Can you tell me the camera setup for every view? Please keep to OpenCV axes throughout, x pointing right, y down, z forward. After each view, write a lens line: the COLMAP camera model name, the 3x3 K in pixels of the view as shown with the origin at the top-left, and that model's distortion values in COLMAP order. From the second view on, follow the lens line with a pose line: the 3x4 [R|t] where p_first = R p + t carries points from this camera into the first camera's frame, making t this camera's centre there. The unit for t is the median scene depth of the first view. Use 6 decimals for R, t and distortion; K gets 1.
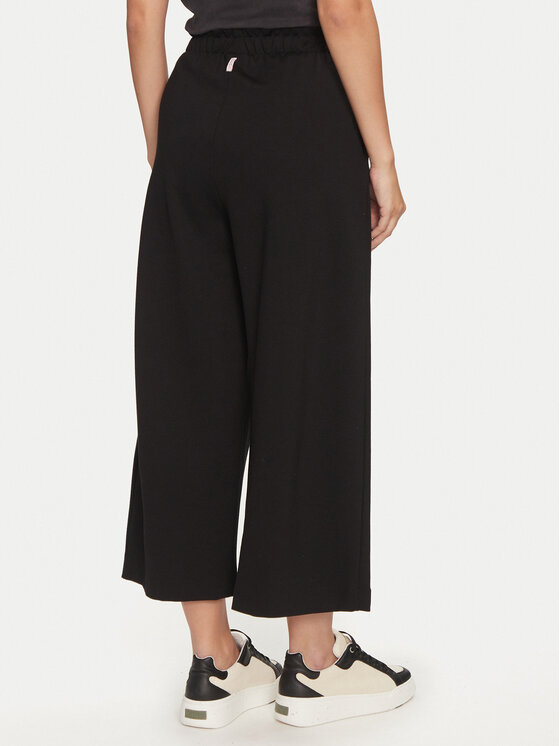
lens RADIAL K [[1213.5, 0, 279.9], [0, 1213.5, 373.3], [0, 0, 1]] dist [-0.183586, 0.000000]
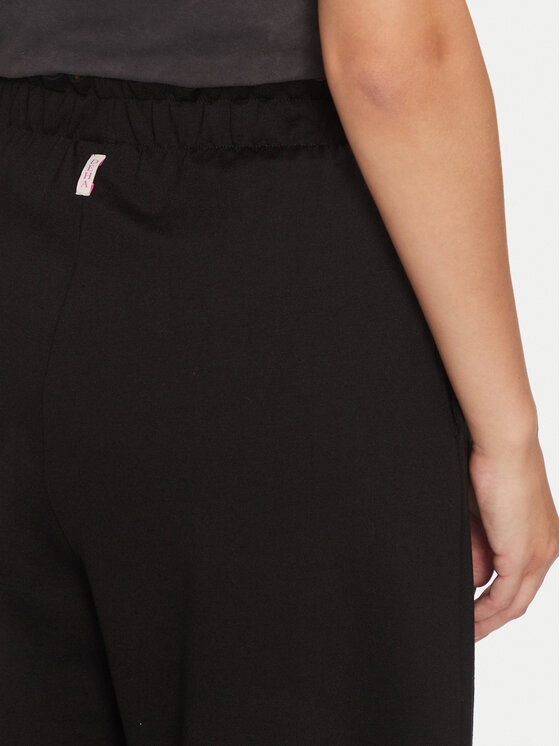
lens RADIAL K [[2215.1, 0, 277.8], [0, 2215.1, 372.5], [0, 0, 1]] dist [-0.549777, 0.000000]
pose [[0.999957, -0.008608, -0.003403, 0.018837], [0.008654, 0.999869, 0.013650, -0.209560], [0.003285, -0.013679, 0.999901, 0.334138]]
